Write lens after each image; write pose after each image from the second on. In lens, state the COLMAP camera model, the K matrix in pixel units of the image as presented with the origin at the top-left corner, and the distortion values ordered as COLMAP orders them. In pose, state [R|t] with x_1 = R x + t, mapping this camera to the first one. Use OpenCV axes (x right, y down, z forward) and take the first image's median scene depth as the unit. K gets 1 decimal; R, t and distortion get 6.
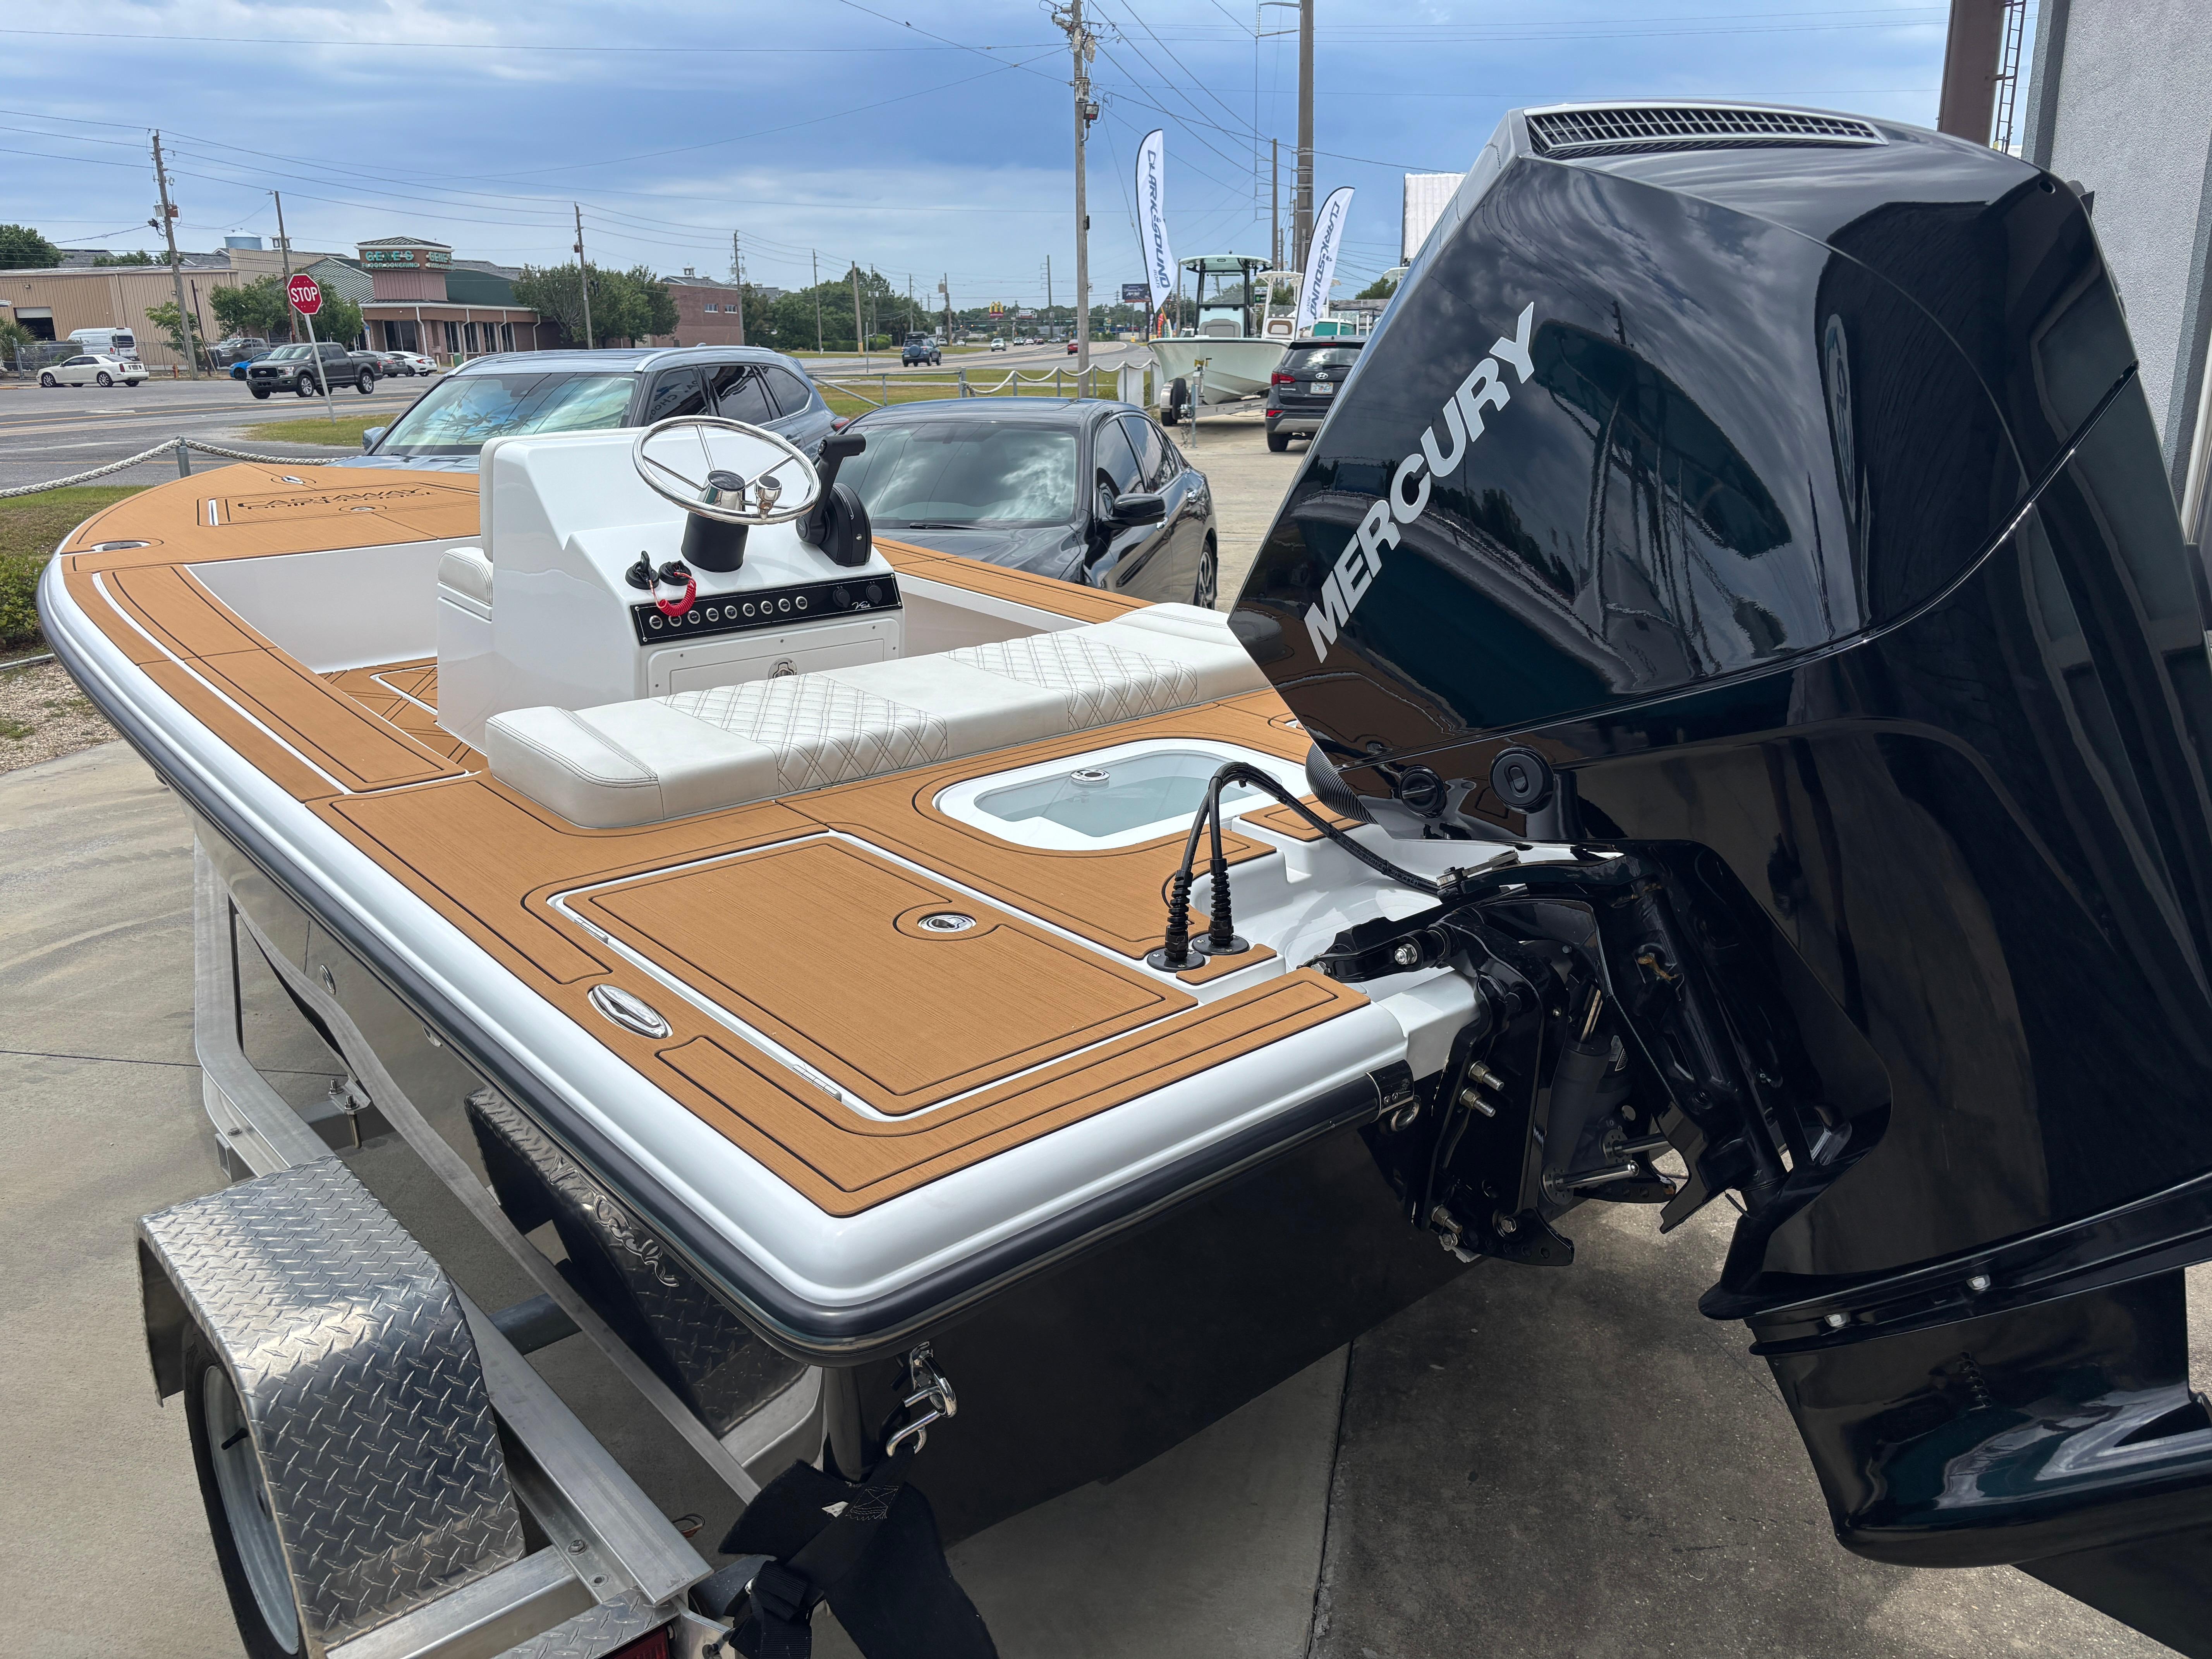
lens RADIAL K [[1651.6, 0, 1091.4], [0, 1651.6, 822.8], [0, 0, 1]] dist [0.006960, 0.000571]
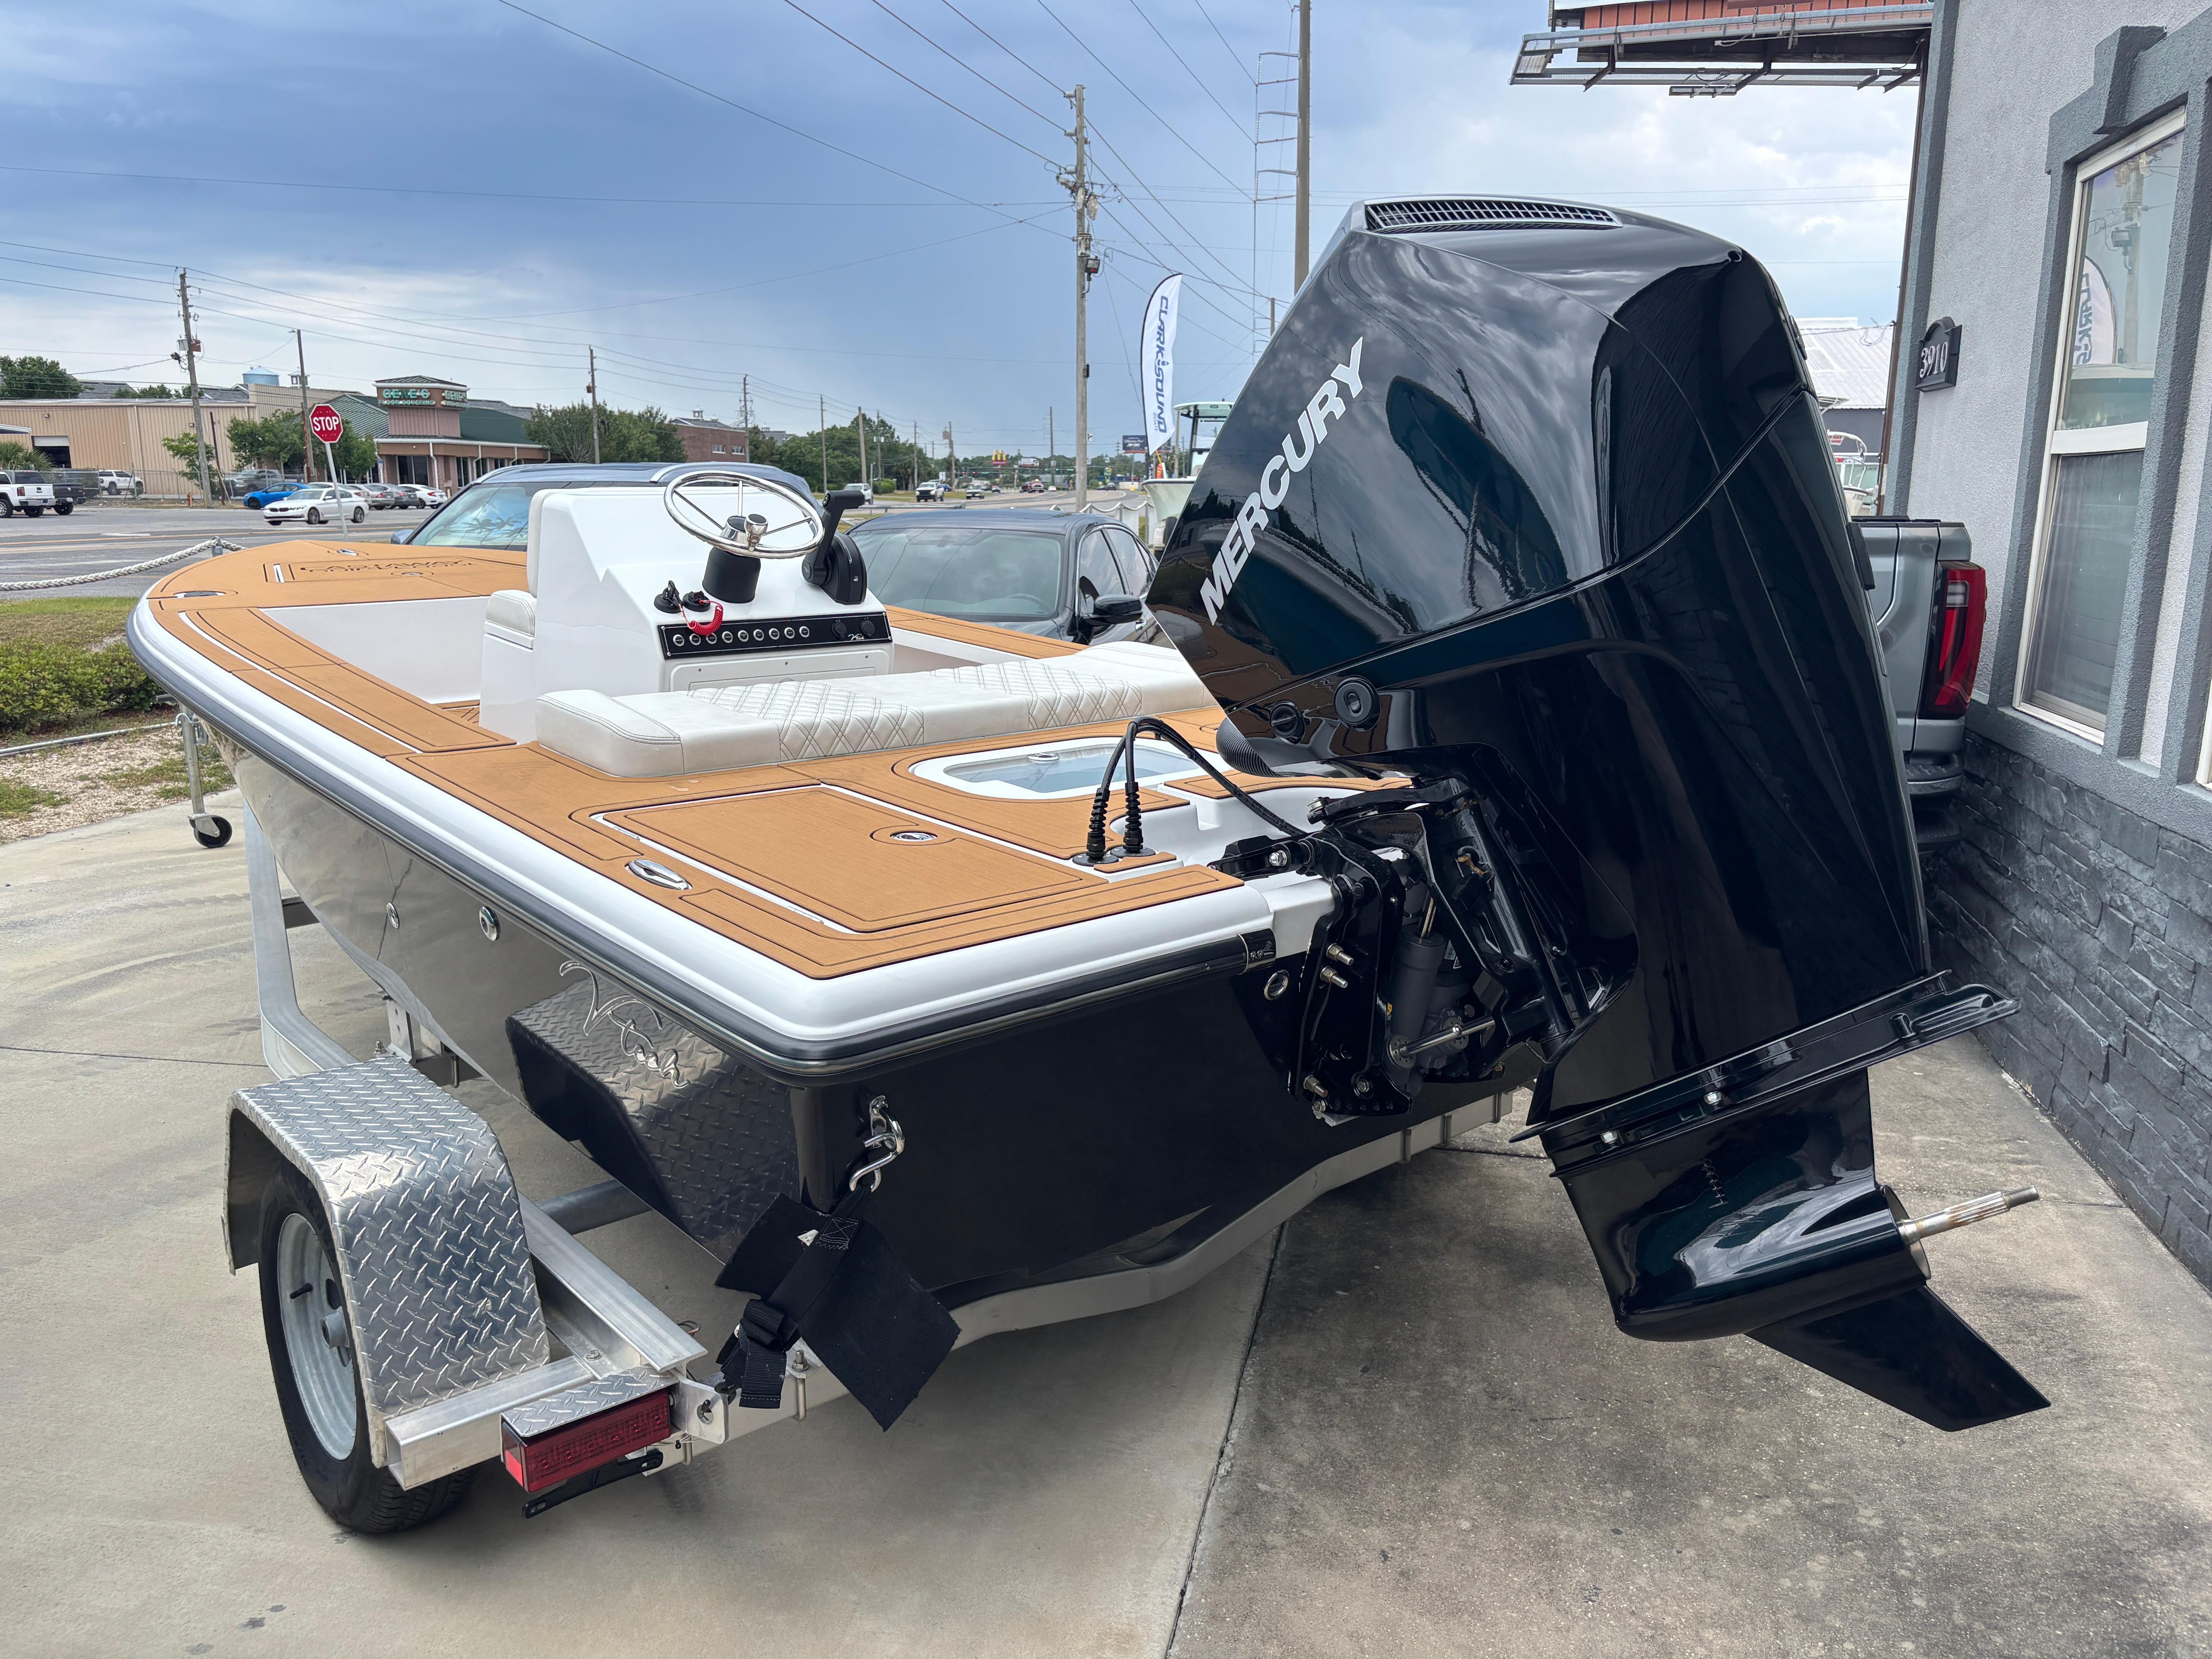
lens RADIAL K [[1624.9, 0, 1106.0], [0, 1624.9, 829.5], [0, 0, 1]] dist [0.056887, -0.059002]
pose [[0.999843, 0.013690, 0.011213, 0.031024], [-0.012804, 0.997057, -0.075589, 0.105186], [-0.012215, 0.075434, 0.997076, -0.162691]]
